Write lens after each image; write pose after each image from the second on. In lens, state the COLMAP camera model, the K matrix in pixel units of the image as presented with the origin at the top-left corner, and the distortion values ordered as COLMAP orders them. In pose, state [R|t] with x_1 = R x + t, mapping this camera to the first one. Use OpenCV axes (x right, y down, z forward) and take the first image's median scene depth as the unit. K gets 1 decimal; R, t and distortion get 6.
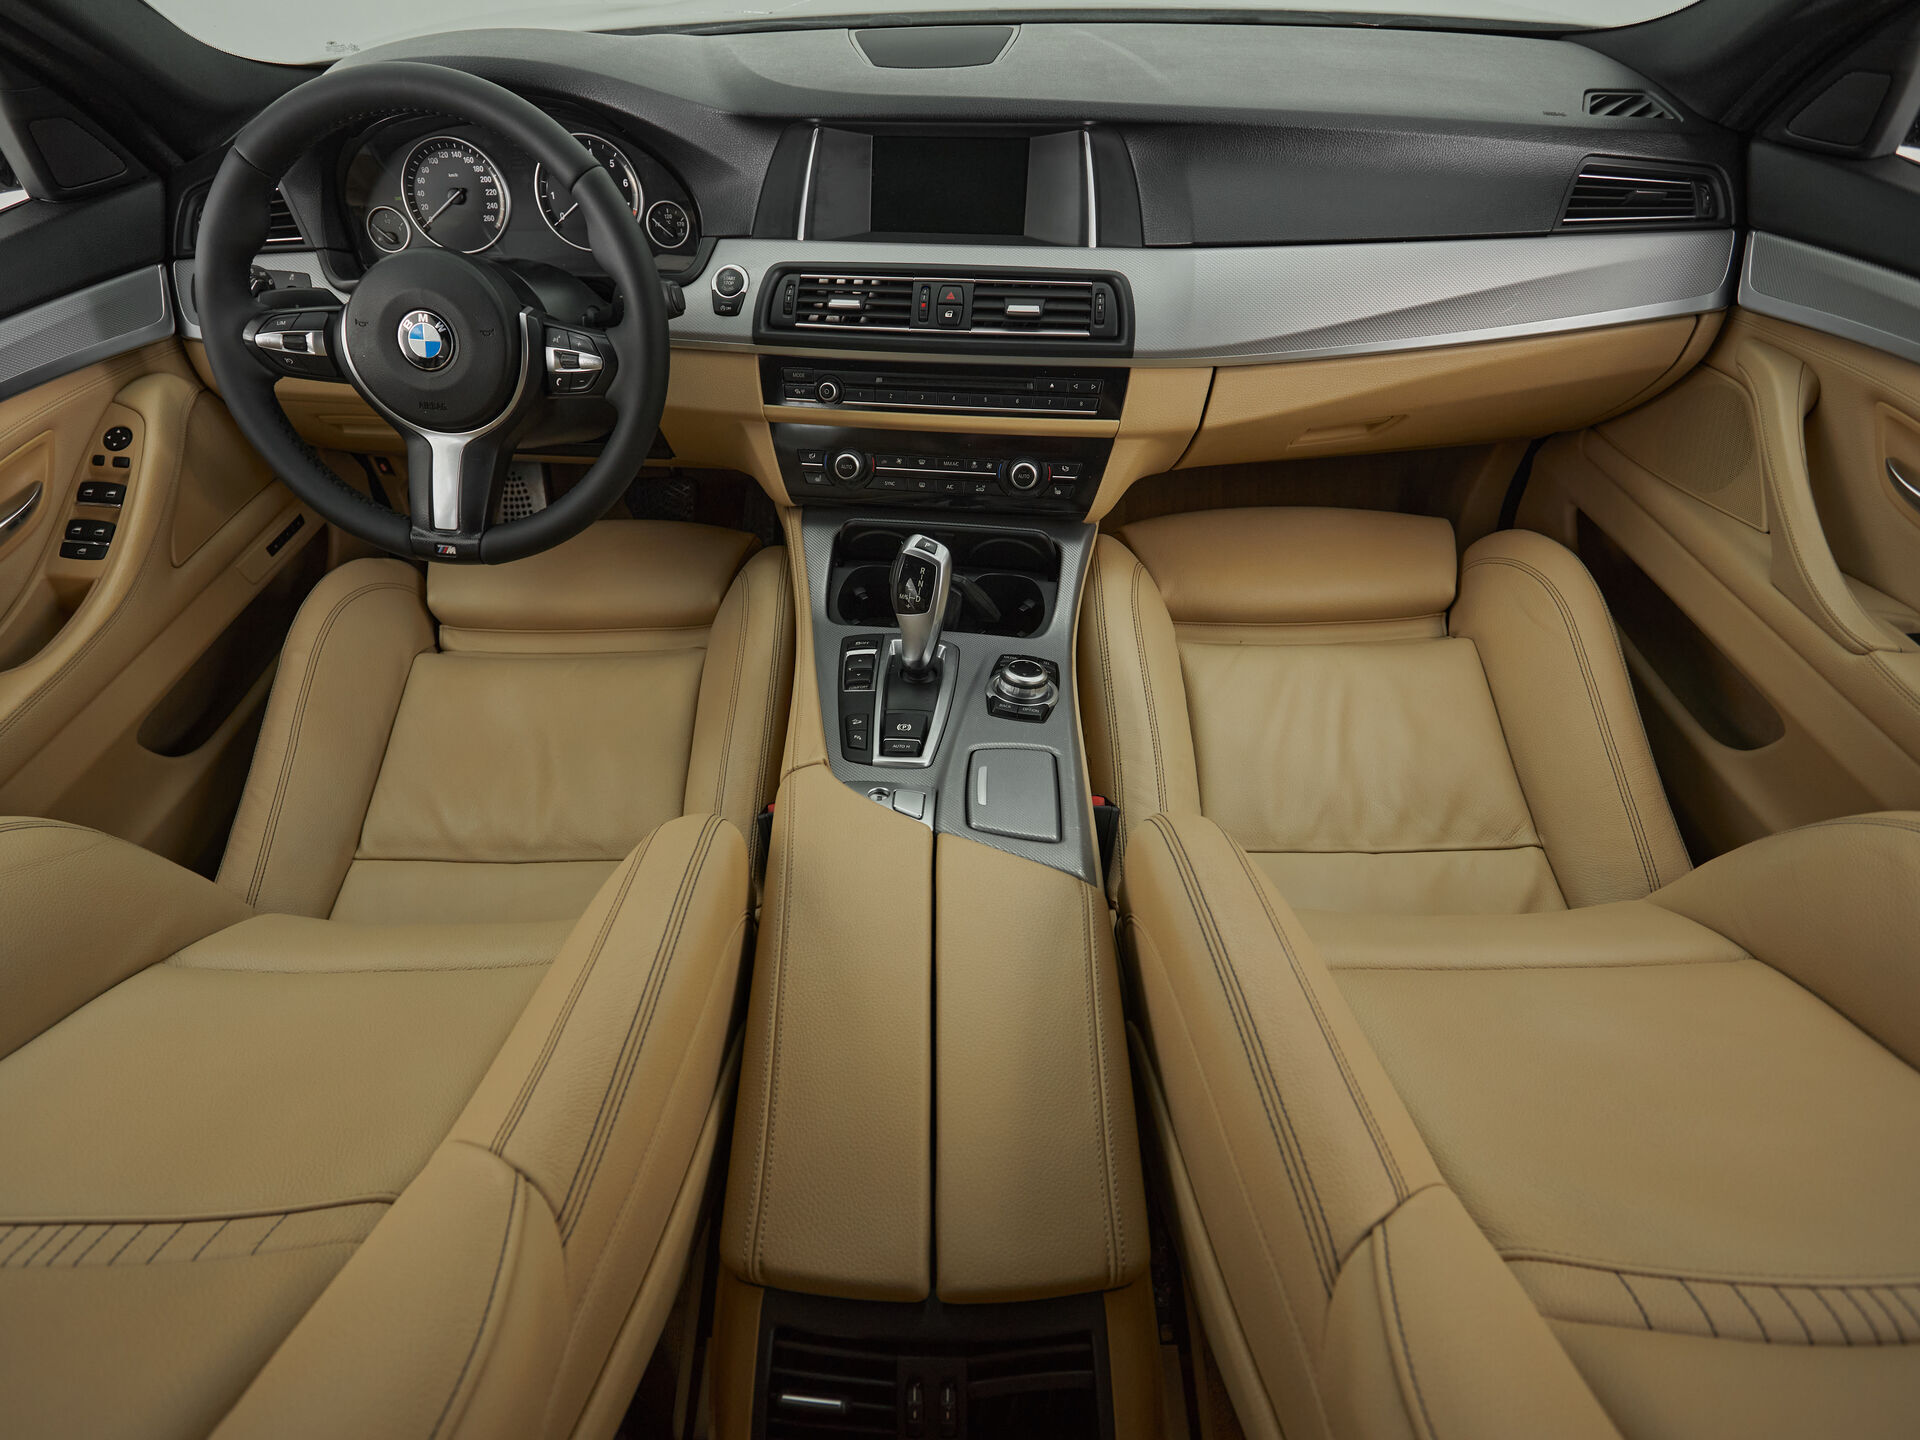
lens RADIAL K [[1019.5, 0, 906.0], [0, 1019.5, 715.1], [0, 0, 1]] dist [-0.004165, -0.000741]
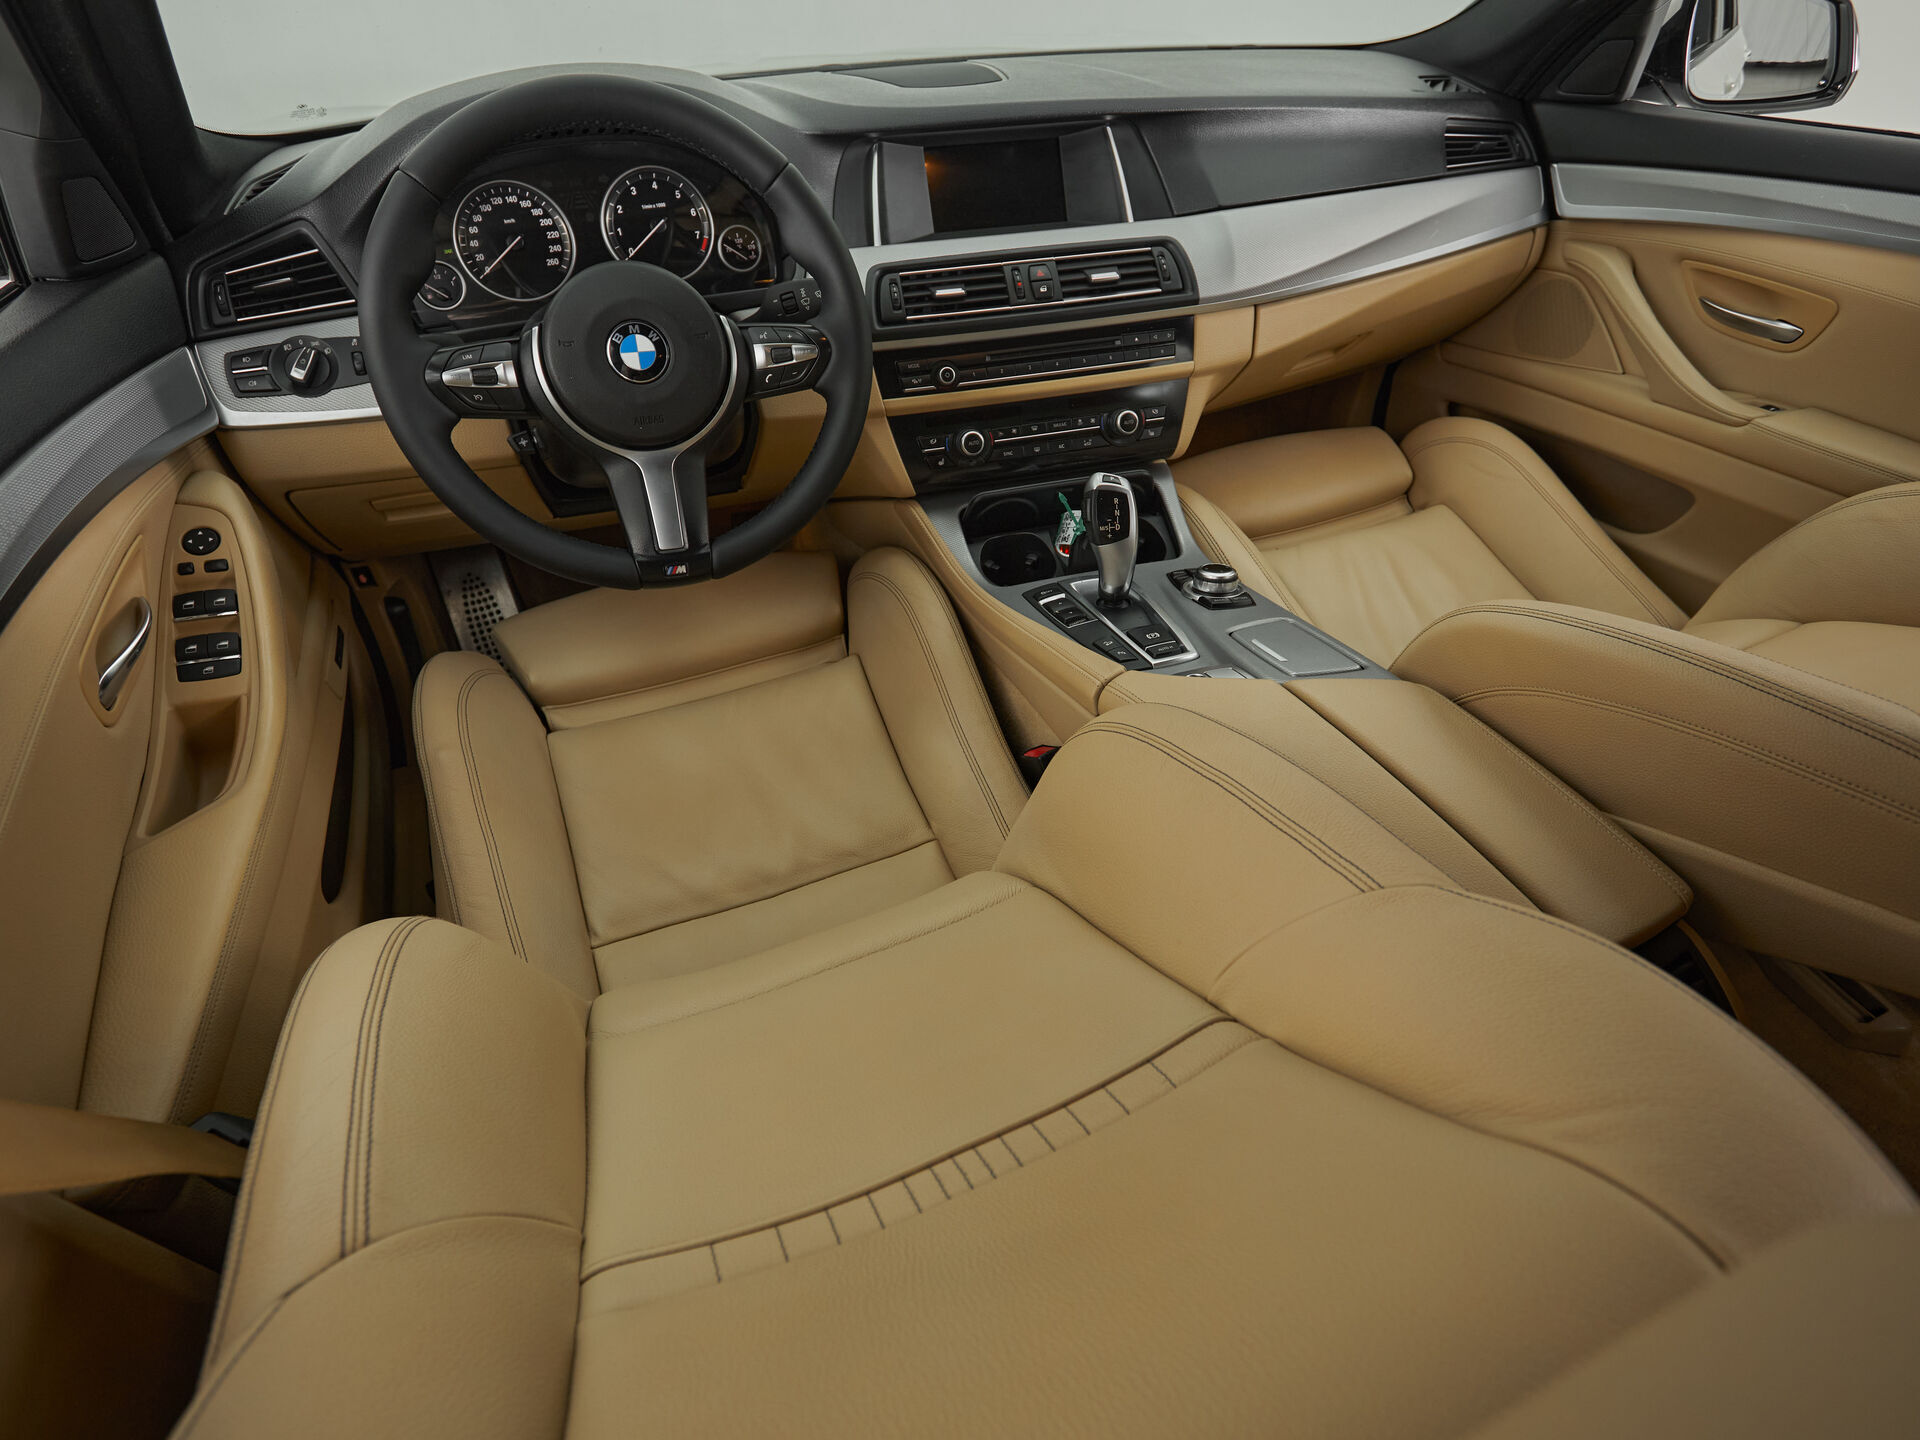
lens RADIAL K [[1021.7, 0, 960.0], [0, 1021.7, 720.0], [0, 0, 1]] dist [-0.004676, -0.000297]
pose [[0.915673, -0.247010, 0.317063, -0.501423], [0.274212, 0.960685, -0.043494, 0.080274], [-0.293854, 0.126769, 0.947407, 0.030844]]
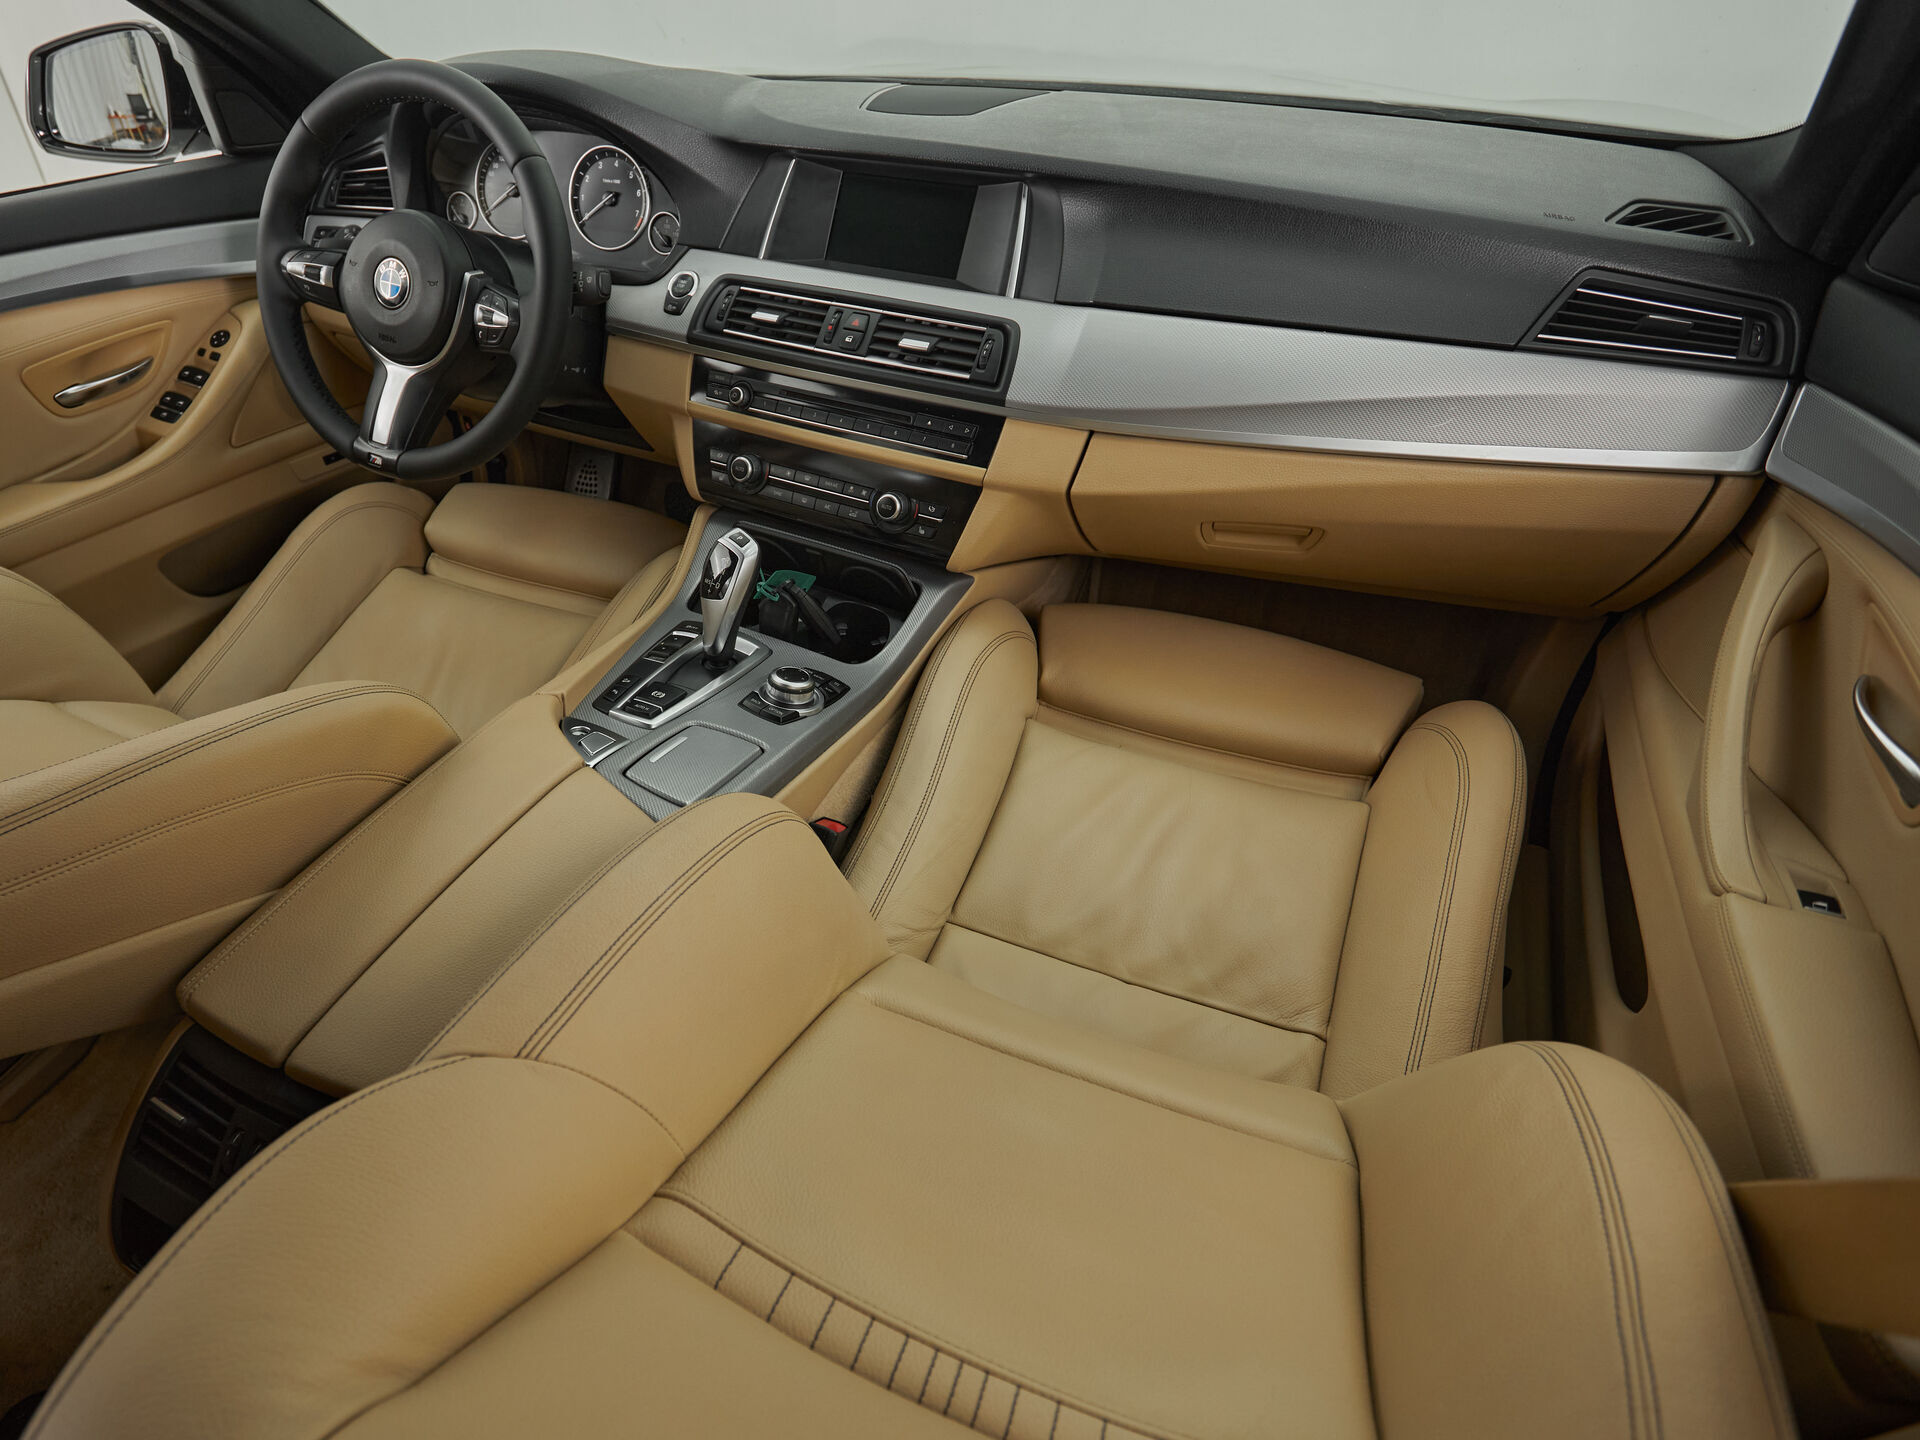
lens RADIAL K [[1088.1, 0, 792.7], [0, 1088.1, 755.9], [0, 0, 1]] dist [-0.003283, -0.001030]
pose [[0.909635, 0.265856, -0.319195, 0.446541], [-0.288696, 0.957079, -0.025572, 0.054742], [0.298696, 0.115412, 0.947344, -0.012656]]
